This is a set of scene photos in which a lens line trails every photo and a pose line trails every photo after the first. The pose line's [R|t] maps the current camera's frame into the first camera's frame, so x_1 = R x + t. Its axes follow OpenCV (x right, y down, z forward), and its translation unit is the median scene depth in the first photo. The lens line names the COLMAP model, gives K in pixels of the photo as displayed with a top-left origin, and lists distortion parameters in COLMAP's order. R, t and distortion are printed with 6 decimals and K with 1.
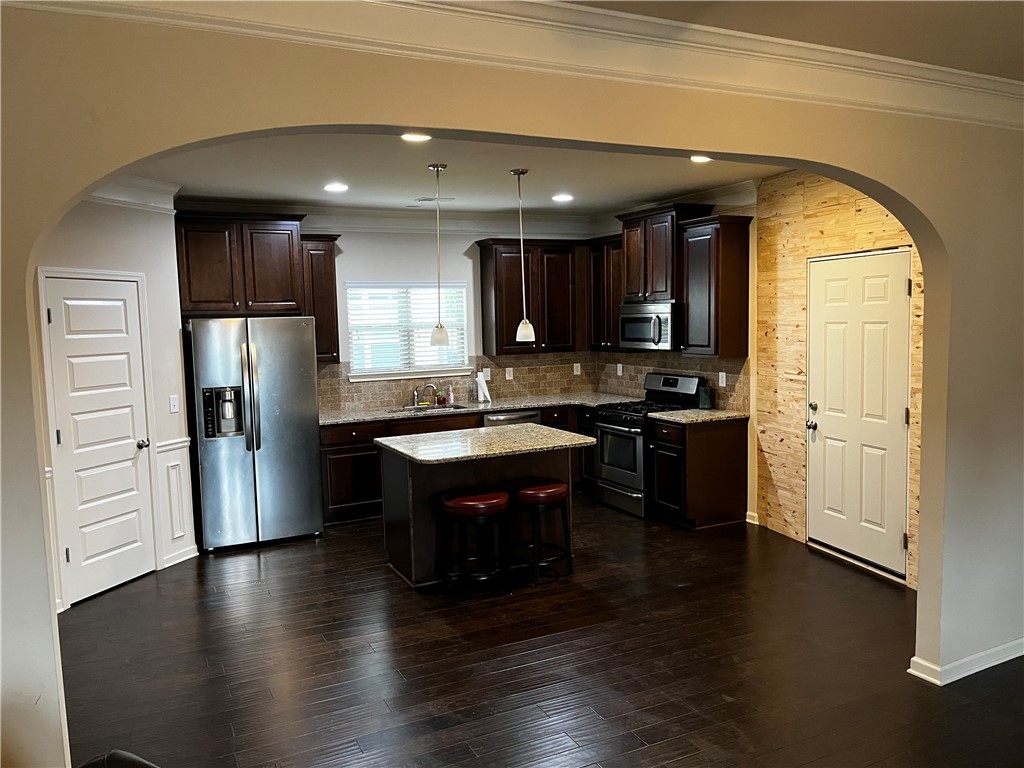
lens RADIAL K [[777.0, 0, 511.1], [0, 777.0, 385.3], [0, 0, 1]] dist [0.051105, -0.071814]
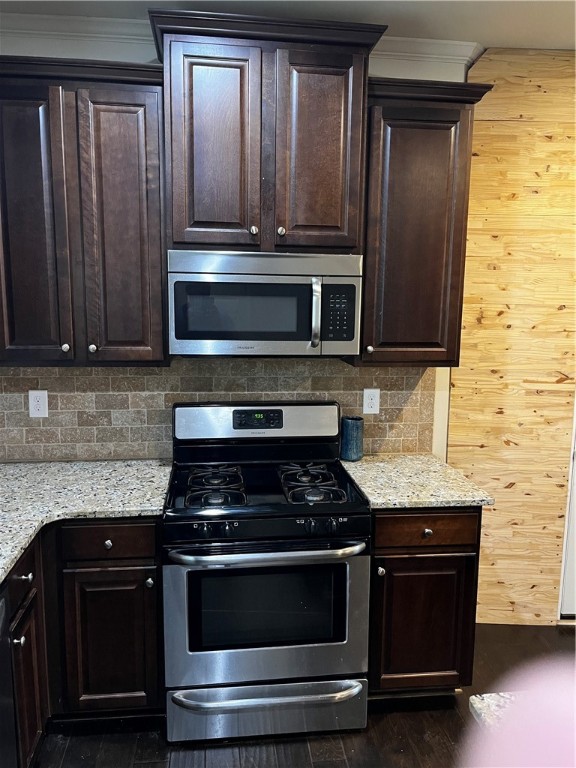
lens RADIAL K [[582.7, 0, 288.3], [0, 582.7, 383.4], [0, 0, 1]] dist [0.051105, -0.071814]
pose [[0.322876, -0.110118, 0.940014, -0.145576], [0.063298, 0.993497, 0.094641, -0.065210], [-0.944322, 0.028944, 0.327746, 0.932139]]
